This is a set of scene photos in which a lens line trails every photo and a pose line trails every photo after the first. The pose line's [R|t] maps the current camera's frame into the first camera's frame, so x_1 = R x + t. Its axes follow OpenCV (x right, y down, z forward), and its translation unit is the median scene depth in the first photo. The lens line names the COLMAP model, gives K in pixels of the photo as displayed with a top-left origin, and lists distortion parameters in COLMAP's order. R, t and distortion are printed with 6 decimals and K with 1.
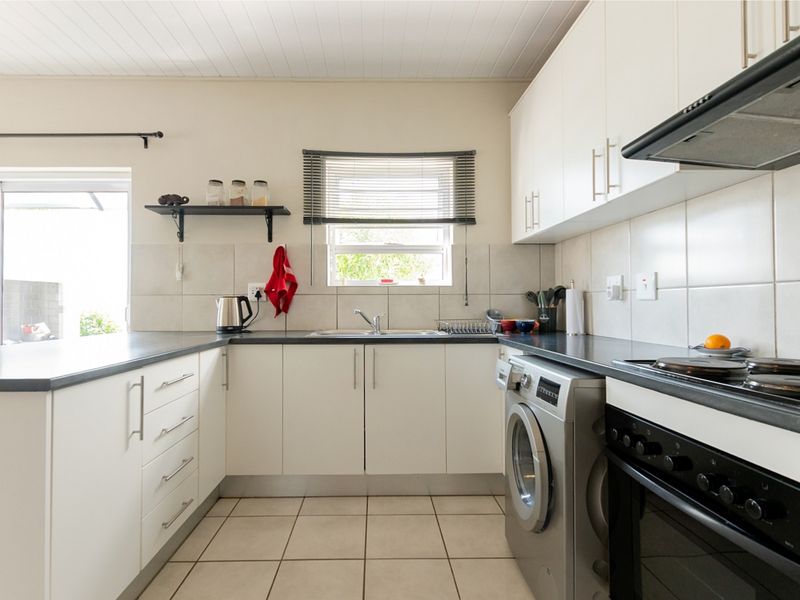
lens RADIAL K [[400.3, 0, 400.0], [0, 400.3, 300.0], [0, 0, 1]] dist [-0.006411, 0.001006]
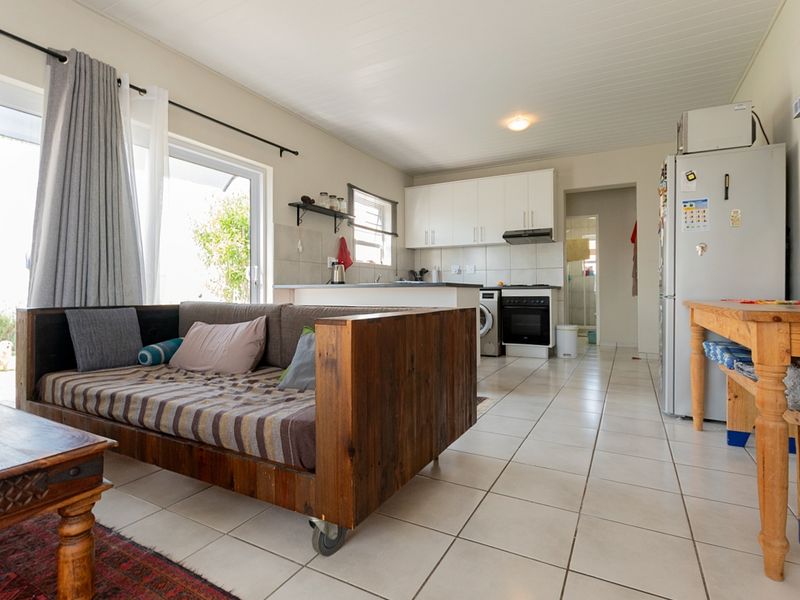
lens RADIAL K [[400.3, 0, 400.0], [0, 400.3, 300.0], [0, 0, 1]] dist [-0.006411, 0.001006]
pose [[0.519946, -0.017103, 0.854028, -1.629740], [-0.012118, 0.999551, 0.027394, 0.087770], [-0.854113, -0.024593, 0.519505, -0.123783]]
